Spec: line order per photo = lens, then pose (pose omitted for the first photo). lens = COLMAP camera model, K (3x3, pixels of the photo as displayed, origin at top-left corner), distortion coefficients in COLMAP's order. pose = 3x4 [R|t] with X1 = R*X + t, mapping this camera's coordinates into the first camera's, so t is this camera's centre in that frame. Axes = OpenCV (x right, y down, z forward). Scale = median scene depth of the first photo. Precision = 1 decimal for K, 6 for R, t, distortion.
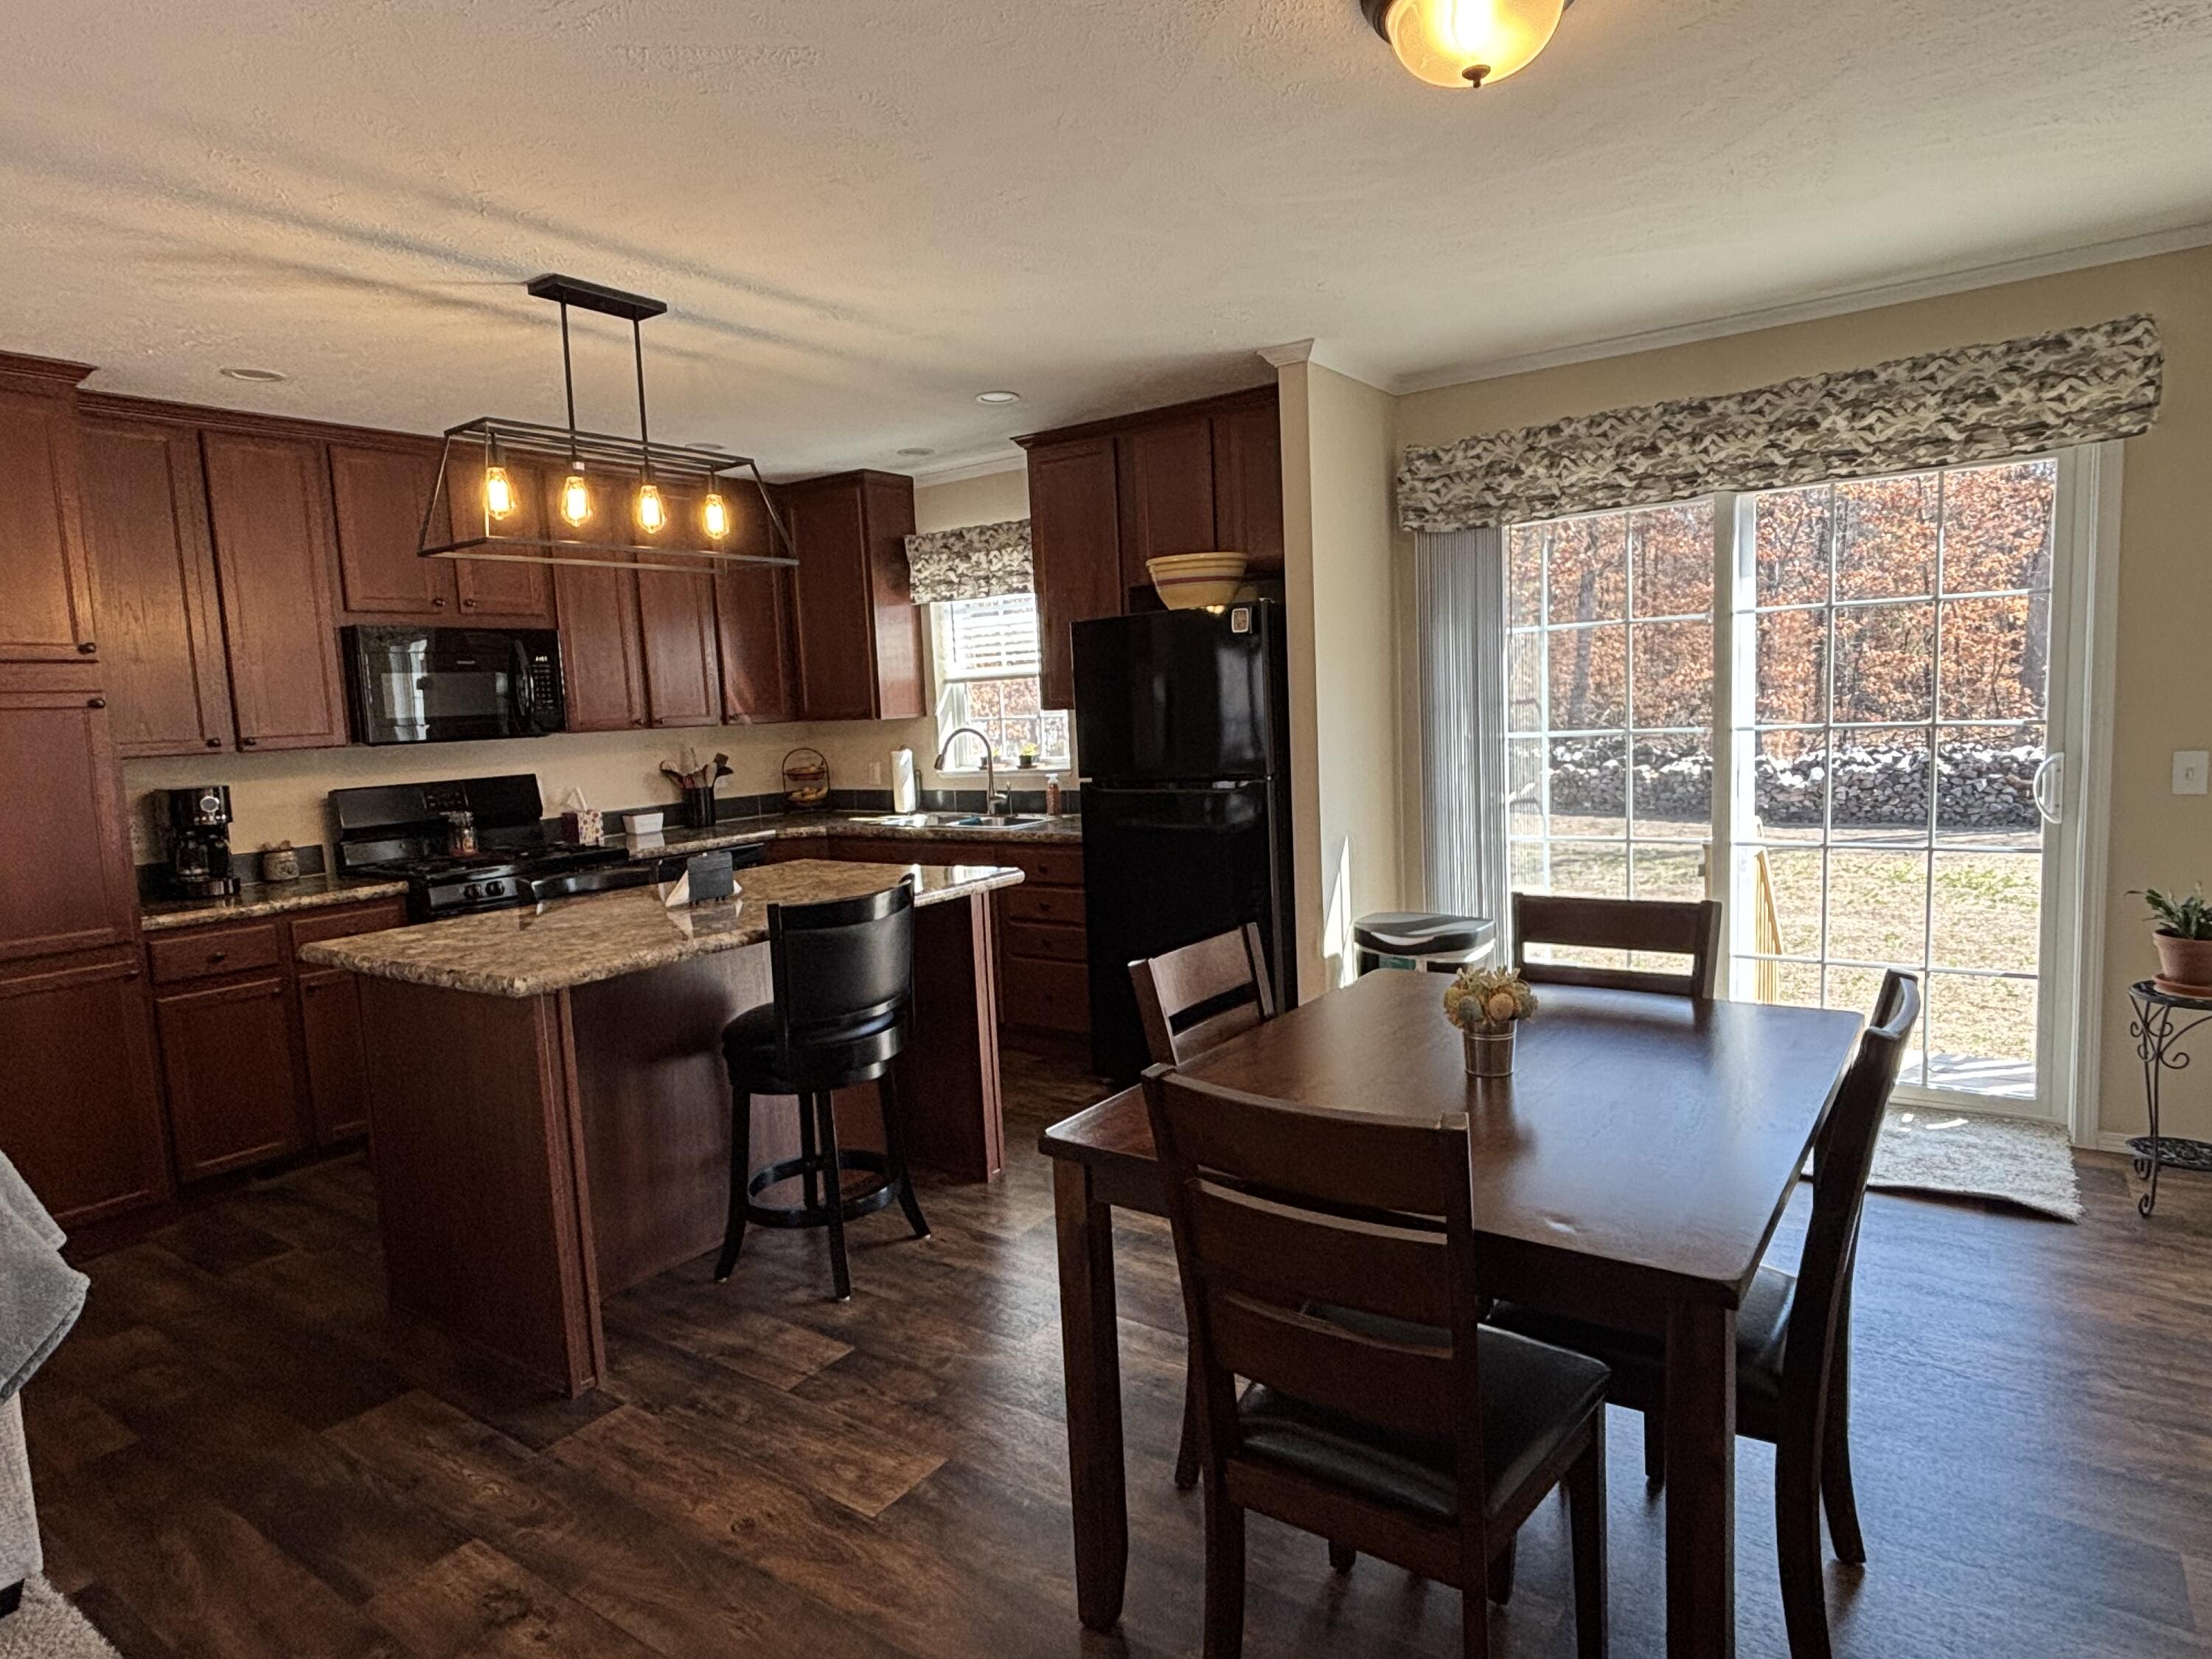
lens RADIAL K [[1255.1, 0, 1112.7], [0, 1255.1, 836.4], [0, 0, 1]] dist [0.002940, -0.010231]
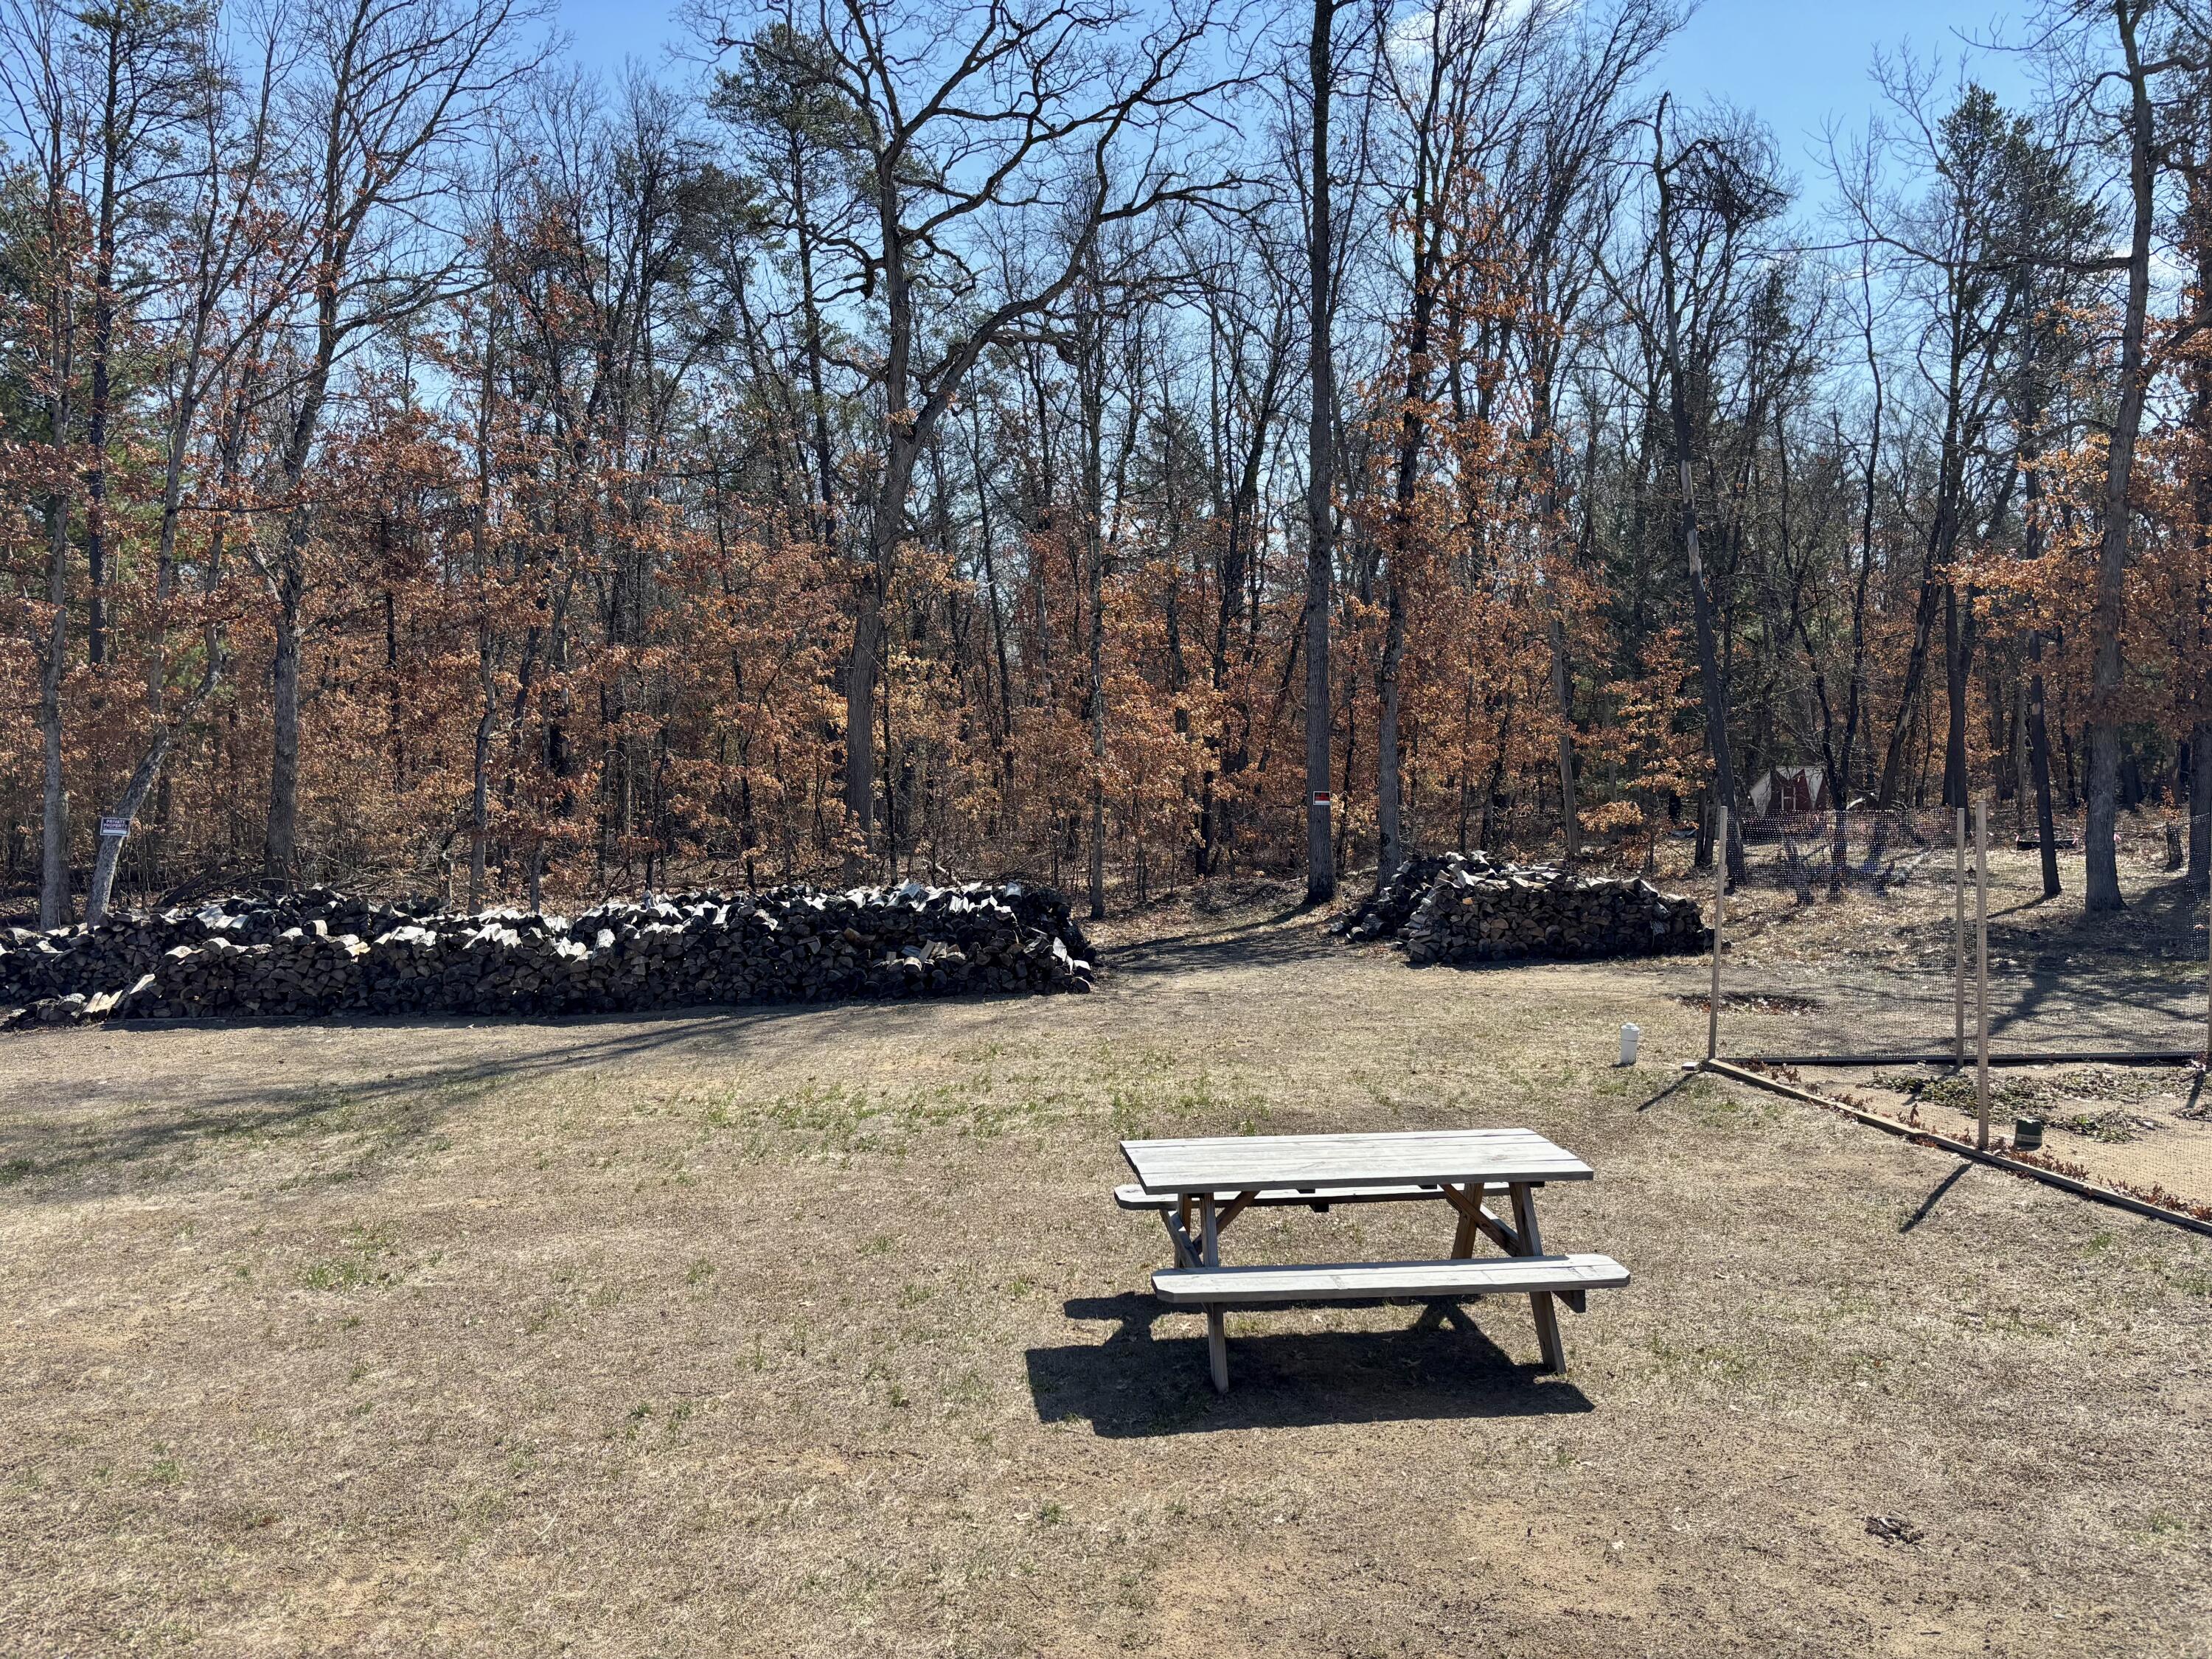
lens RADIAL K [[1648.8, 0, 1101.8], [0, 1648.8, 822.4], [0, 0, 1]] dist [0.023992, -0.025437]
pose [[0.710303, -0.000427, 0.703896, 0.120784], [0.075174, 0.994327, -0.075255, -0.022760], [-0.699870, 0.106369, 0.706305, 0.176559]]
